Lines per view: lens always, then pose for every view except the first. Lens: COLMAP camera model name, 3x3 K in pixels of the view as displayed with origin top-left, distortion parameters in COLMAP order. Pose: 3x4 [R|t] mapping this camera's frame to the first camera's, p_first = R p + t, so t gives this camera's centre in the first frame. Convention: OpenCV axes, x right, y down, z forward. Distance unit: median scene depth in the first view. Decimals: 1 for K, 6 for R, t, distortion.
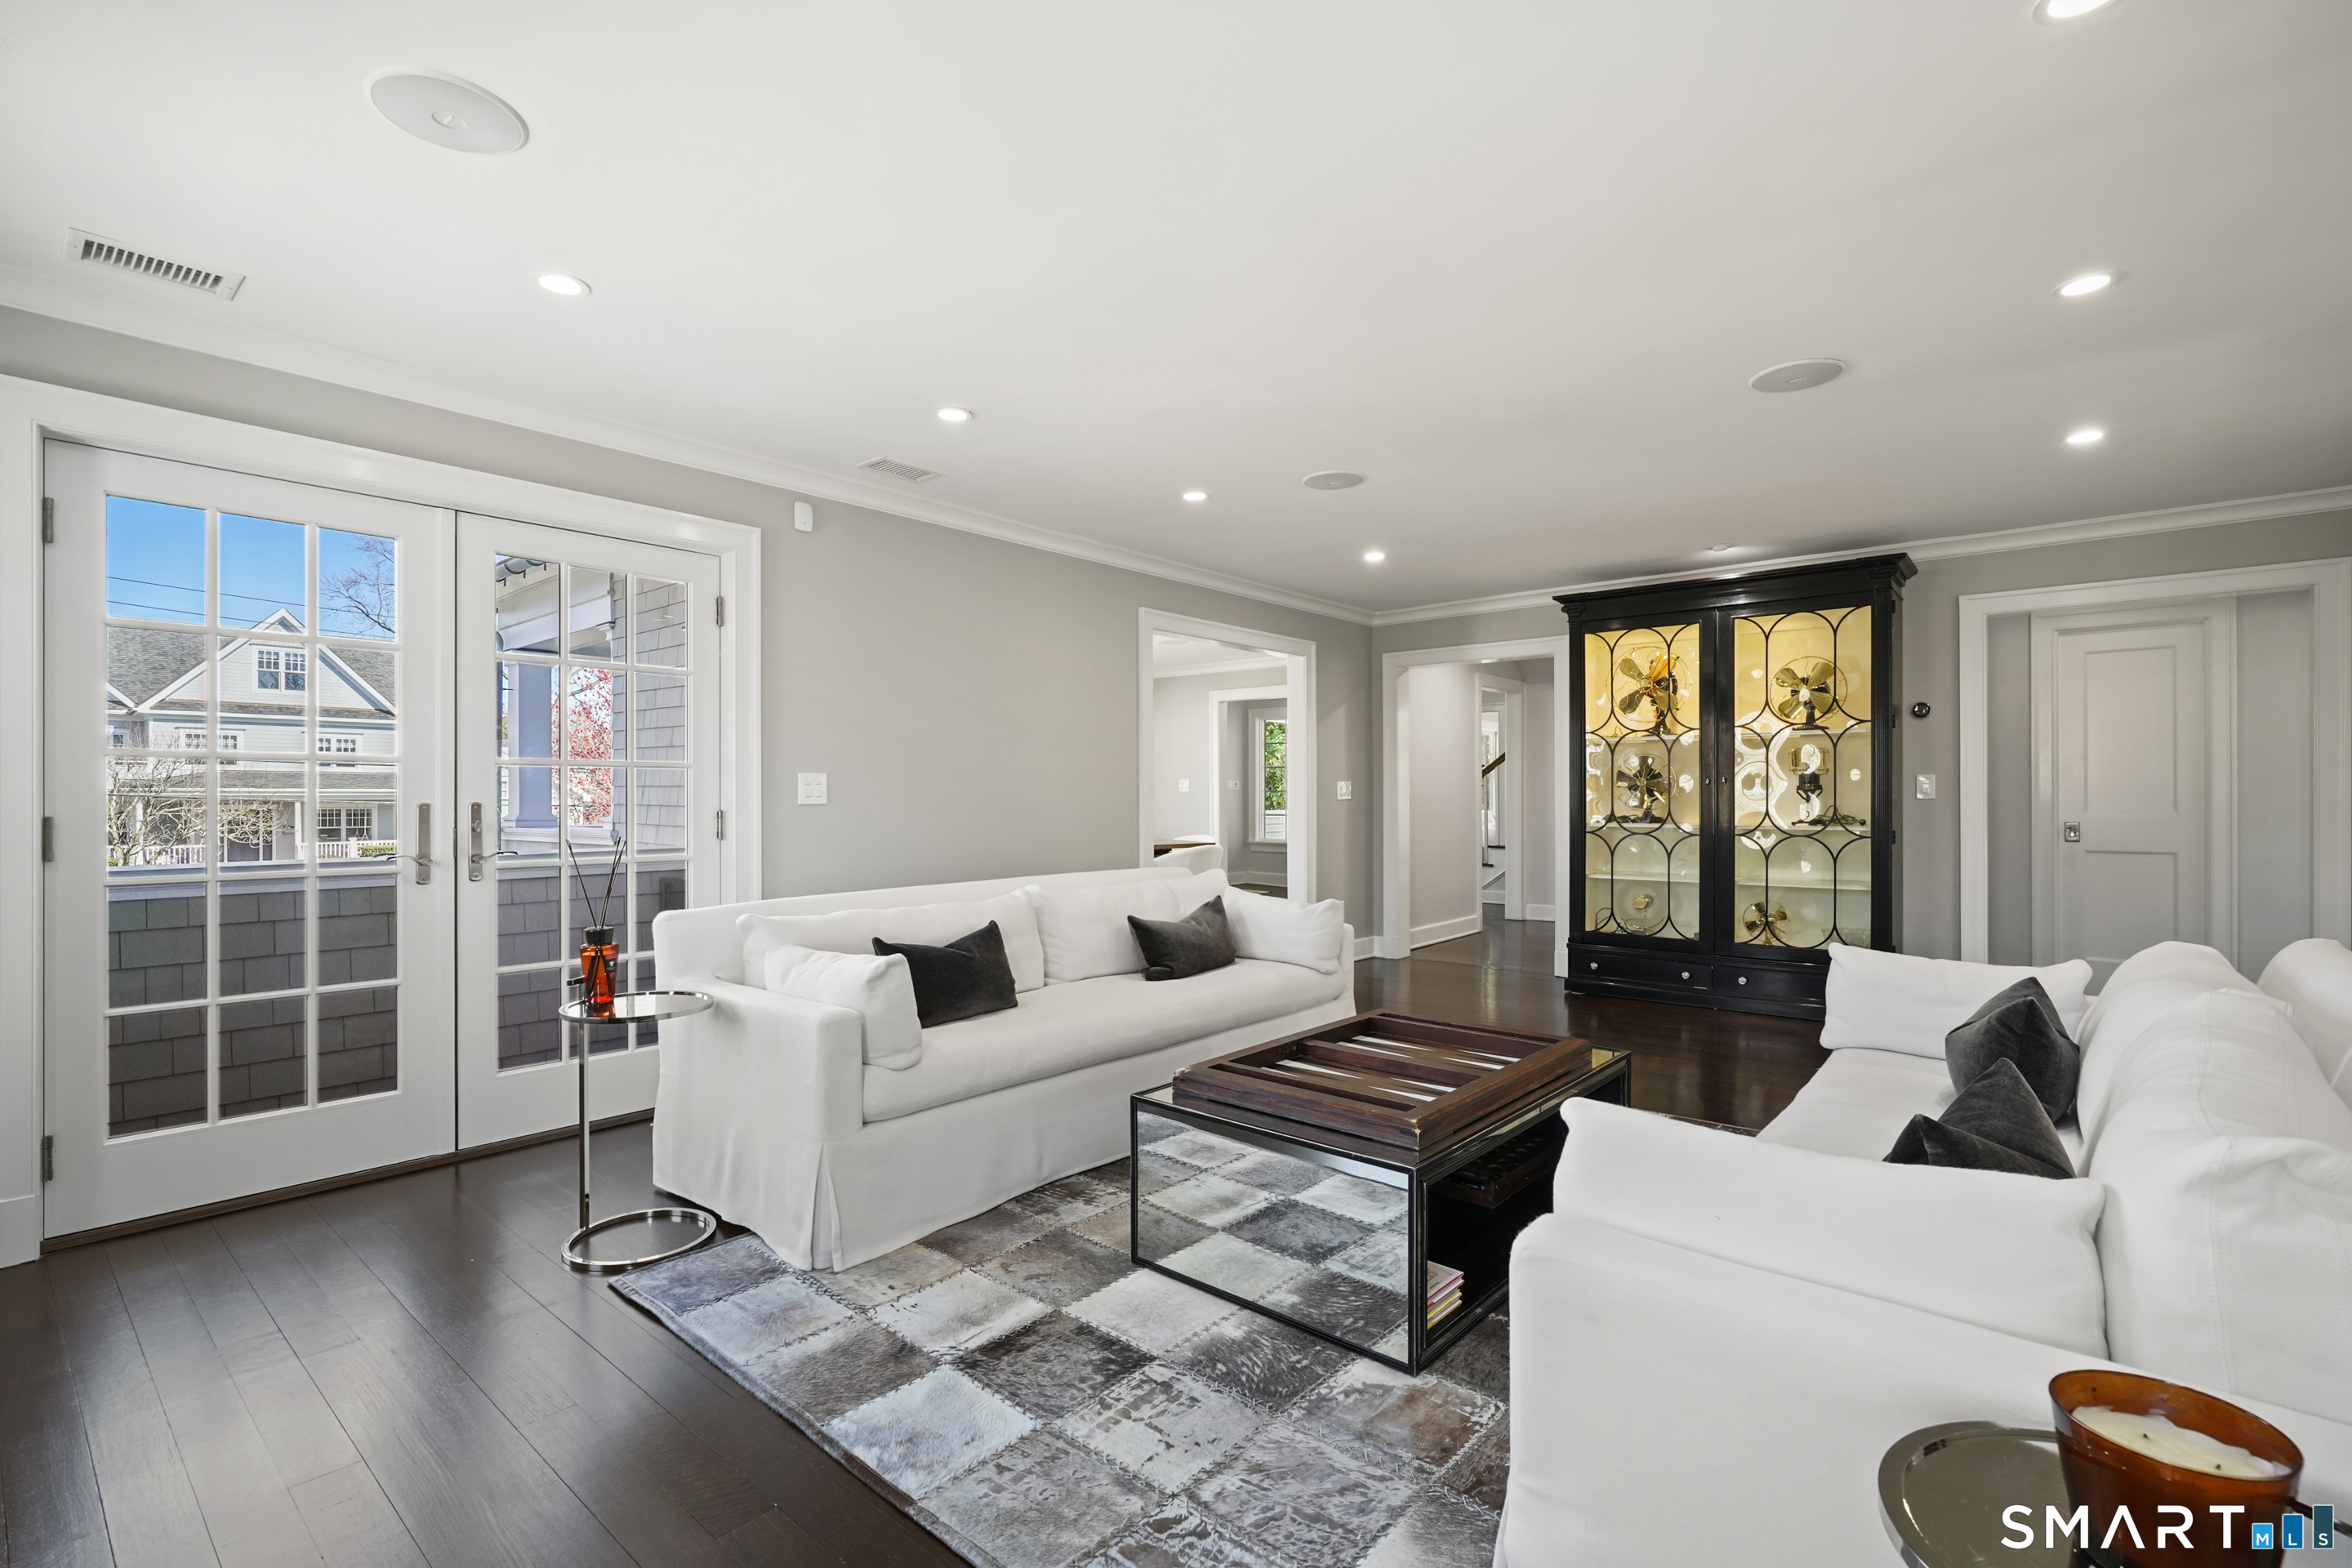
lens RADIAL K [[1075.0, 0, 1163.6], [0, 1075.0, 787.9], [0, 0, 1]] dist [0.000446, 0.000563]
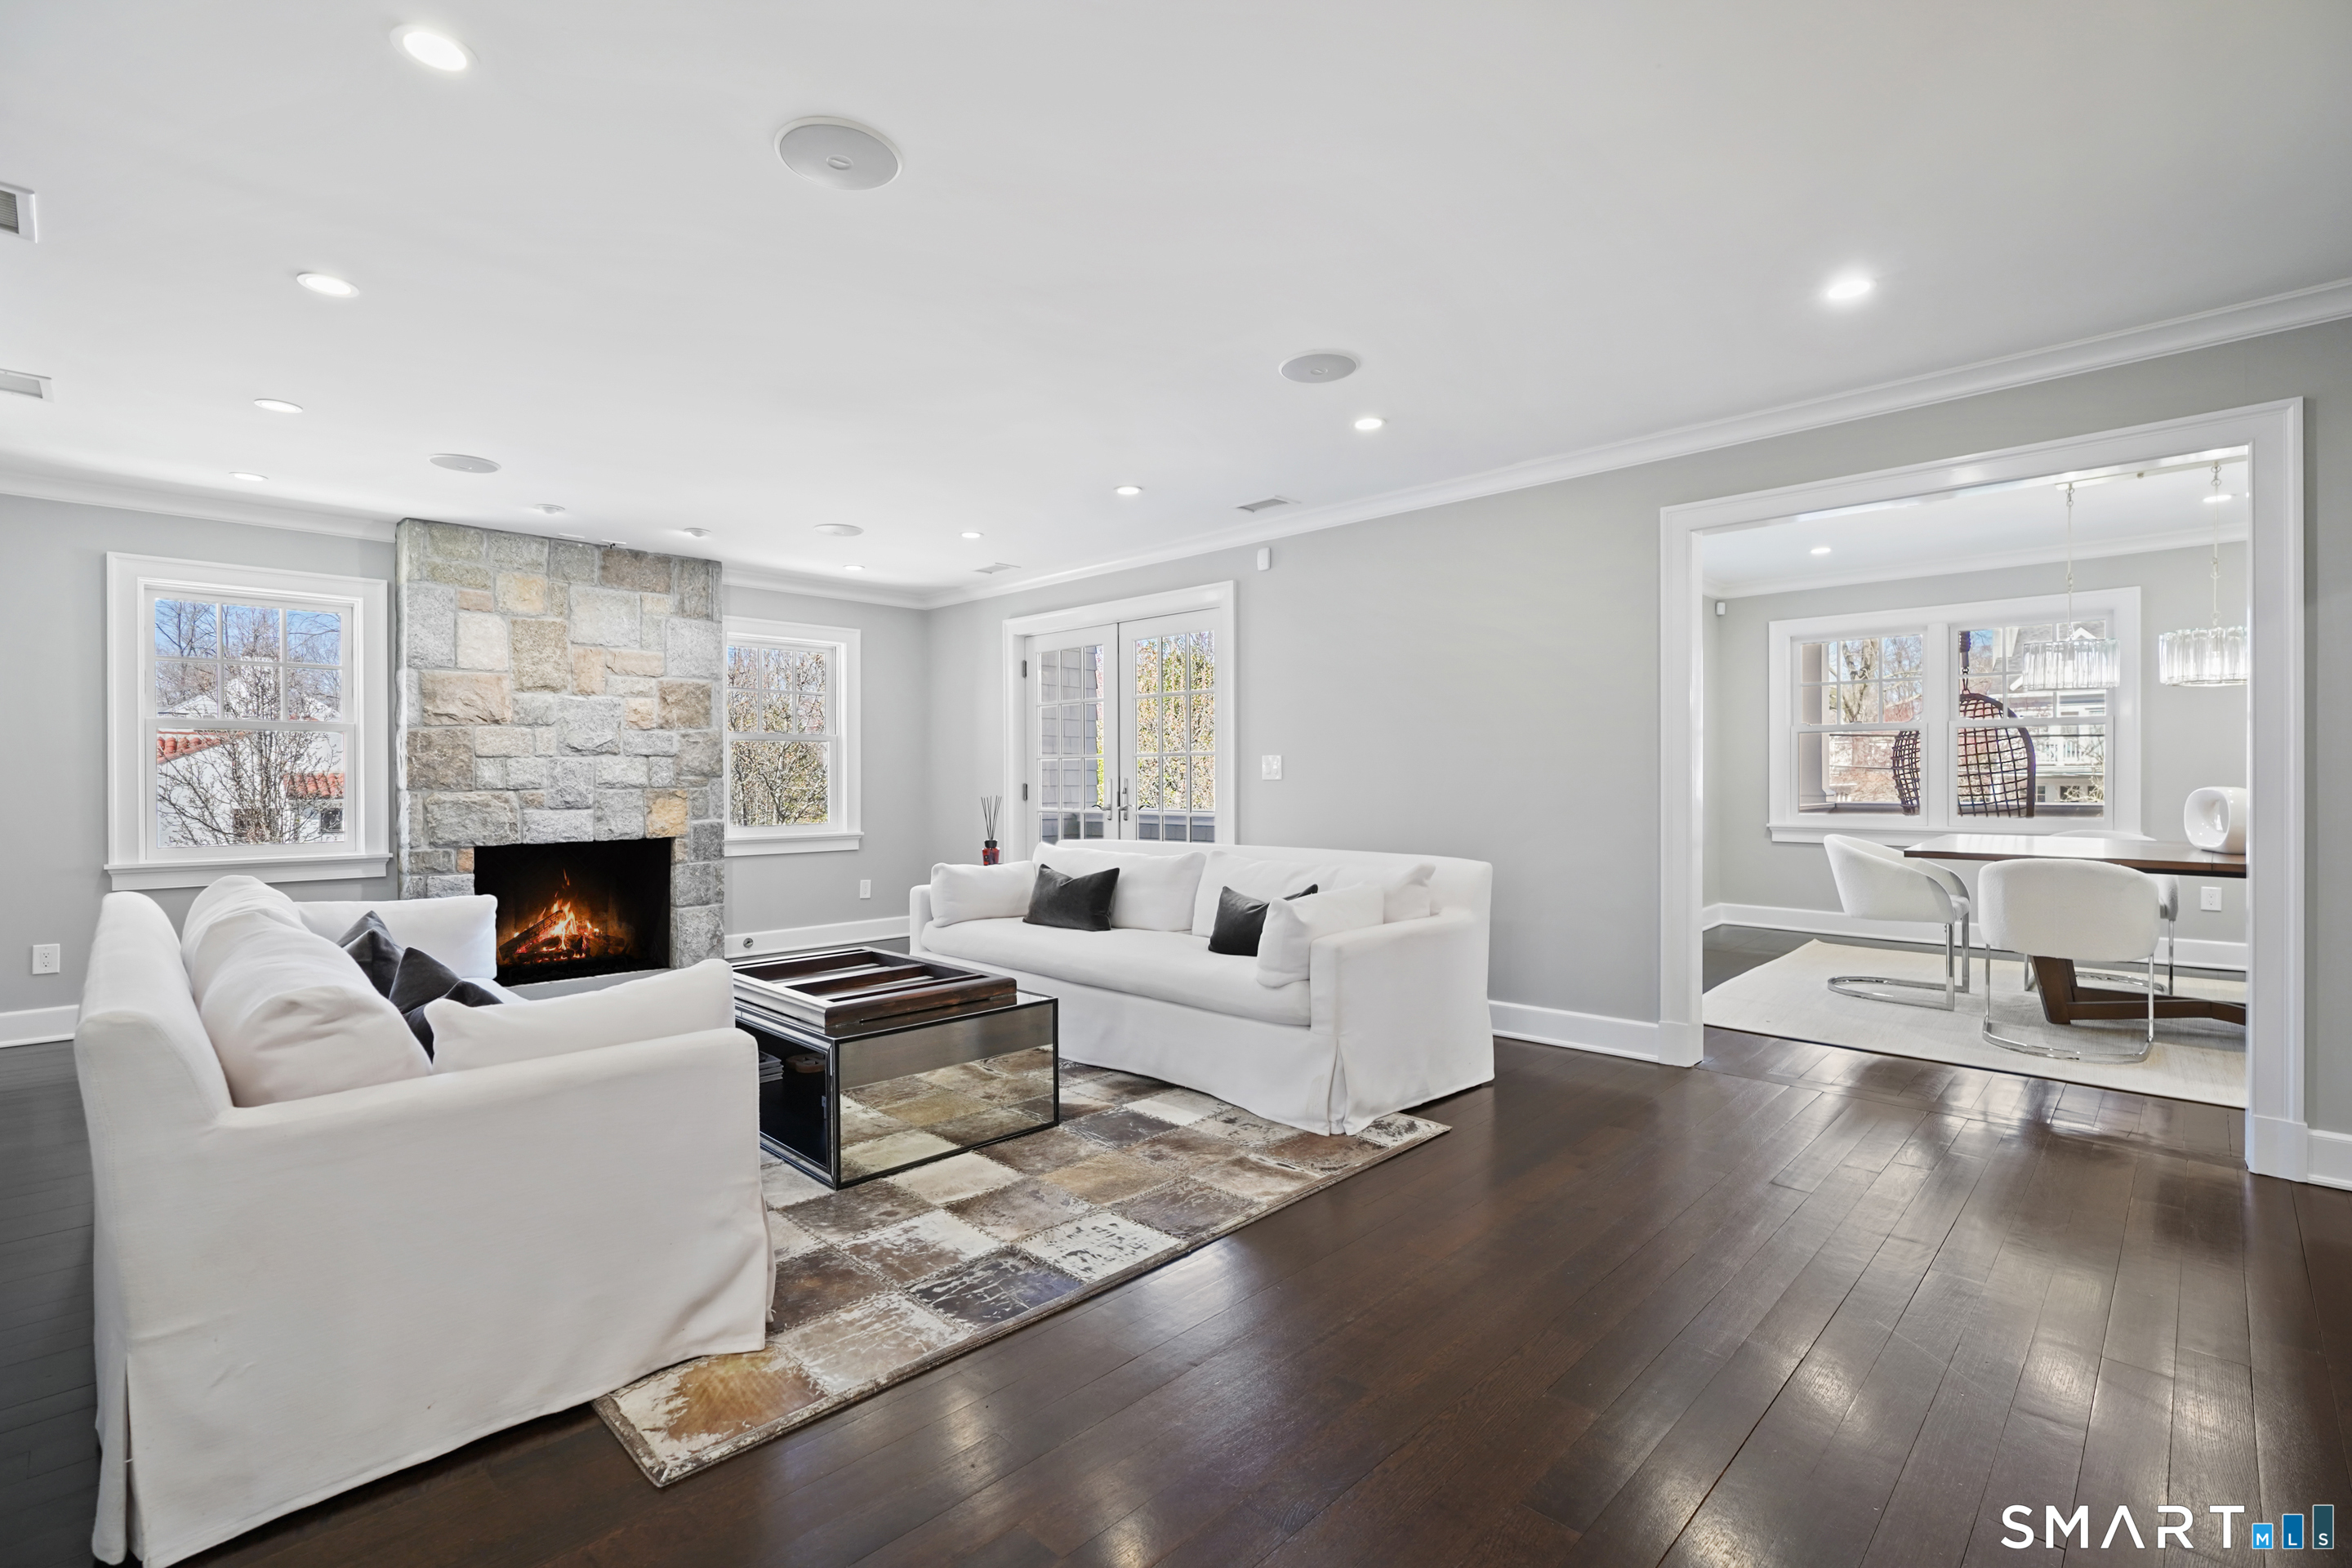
lens RADIAL K [[1075.0, 0, 1163.6], [0, 1075.0, 787.9], [0, 0, 1]] dist [0.000446, 0.000563]
pose [[-0.060206, 0.008286, -0.998152, 0.816936], [0.012473, 0.999894, 0.007548, 0.011289], [0.998108, -0.011996, -0.060303, 0.801885]]
